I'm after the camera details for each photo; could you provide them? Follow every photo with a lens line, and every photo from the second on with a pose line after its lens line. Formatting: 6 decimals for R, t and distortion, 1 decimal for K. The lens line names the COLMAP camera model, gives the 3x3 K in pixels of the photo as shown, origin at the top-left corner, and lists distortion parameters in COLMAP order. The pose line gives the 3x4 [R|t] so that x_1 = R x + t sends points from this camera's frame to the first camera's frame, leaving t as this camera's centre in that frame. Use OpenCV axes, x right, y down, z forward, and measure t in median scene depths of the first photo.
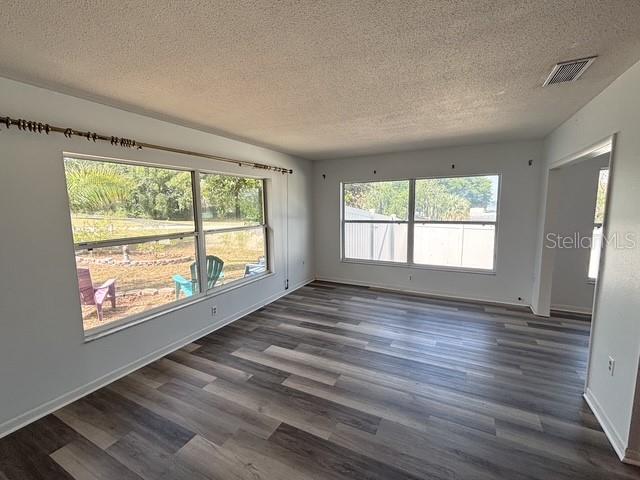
lens RADIAL K [[281.7, 0, 320.0], [0, 281.7, 240.0], [0, 0, 1]] dist [-0.002361, -0.001146]
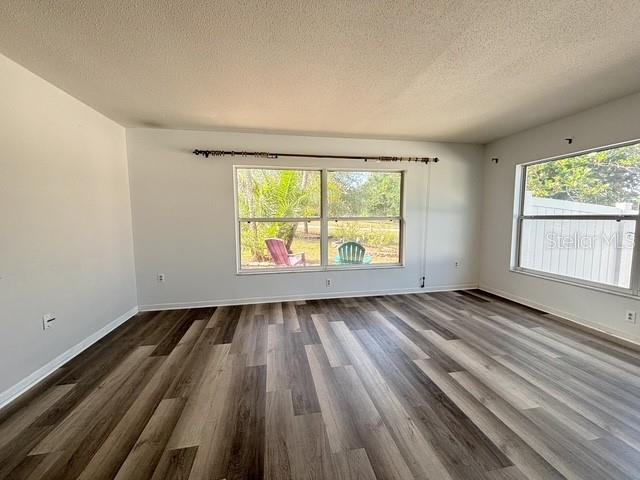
lens RADIAL K [[260.2, 0, 320.0], [0, 260.2, 240.0], [0, 0, 1]] dist [-0.000093, -0.000343]
pose [[0.613547, 0.078918, -0.785705, 0.396353], [-0.097297, 0.994967, 0.023959, 0.036388], [0.783641, 0.061746, 0.618137, 0.222385]]
